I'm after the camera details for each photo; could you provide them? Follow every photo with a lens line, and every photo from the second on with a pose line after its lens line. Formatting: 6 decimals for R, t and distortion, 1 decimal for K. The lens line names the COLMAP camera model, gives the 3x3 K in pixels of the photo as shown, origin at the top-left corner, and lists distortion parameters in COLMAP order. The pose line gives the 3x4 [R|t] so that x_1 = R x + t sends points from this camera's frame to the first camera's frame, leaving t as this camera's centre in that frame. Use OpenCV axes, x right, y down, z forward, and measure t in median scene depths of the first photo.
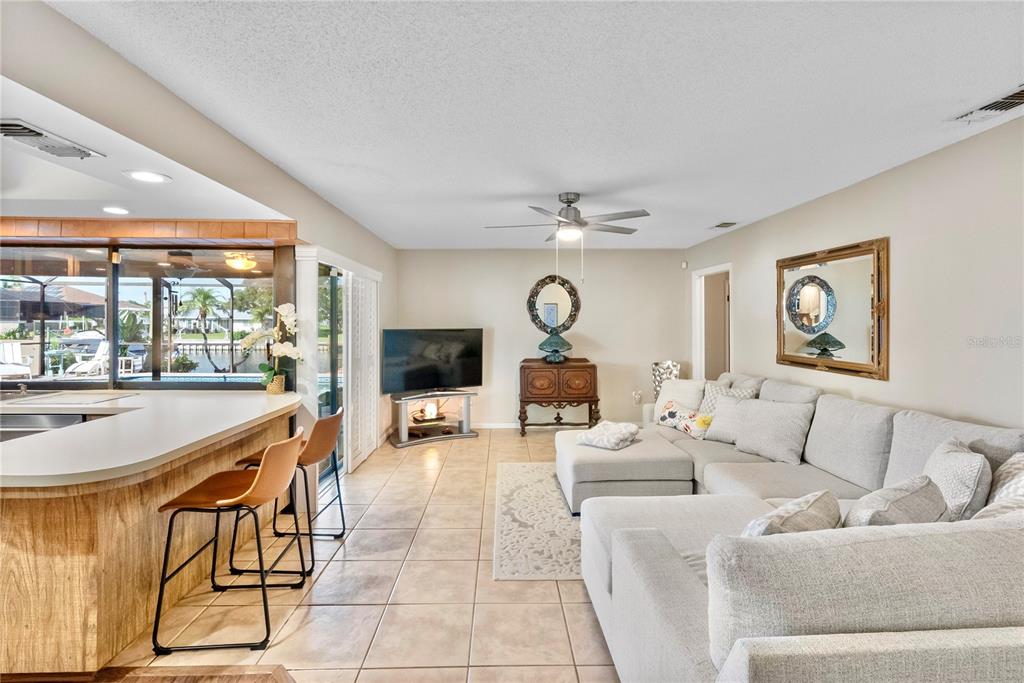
lens RADIAL K [[471.1, 0, 516.6], [0, 471.1, 331.8], [0, 0, 1]] dist [-0.002520, 0.000619]
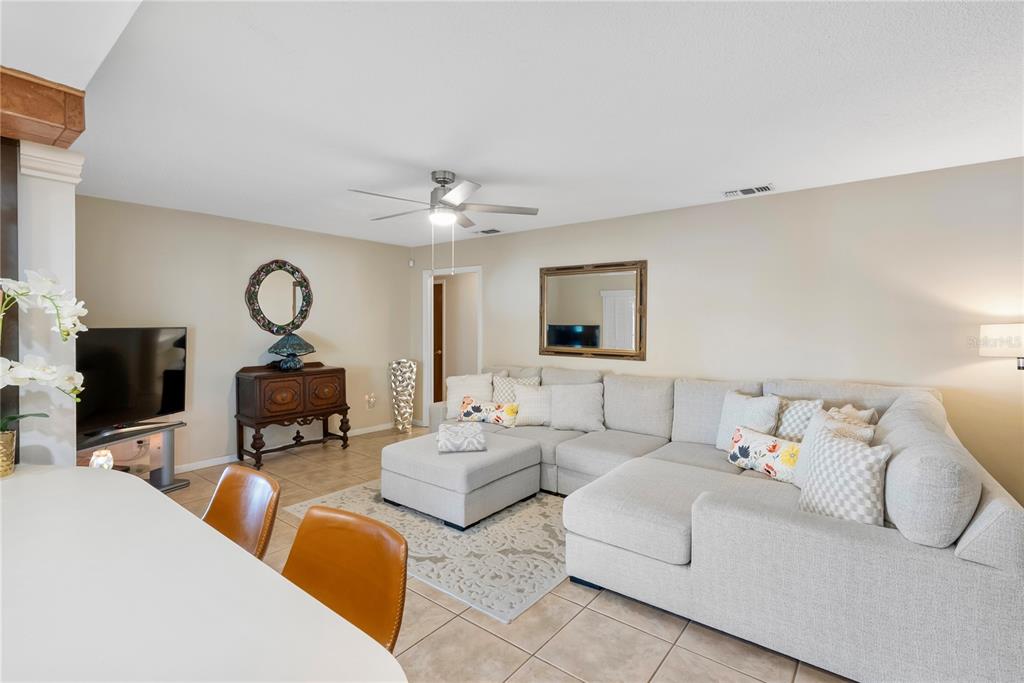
lens RADIAL K [[471.1, 0, 514.4], [0, 471.1, 336.6], [0, 0, 1]] dist [-0.002520, 0.000619]
pose [[0.645454, -0.019690, 0.763545, -0.293271], [0.012959, 0.999806, 0.014828, 0.002442], [-0.763689, 0.000324, 0.645584, 0.197843]]
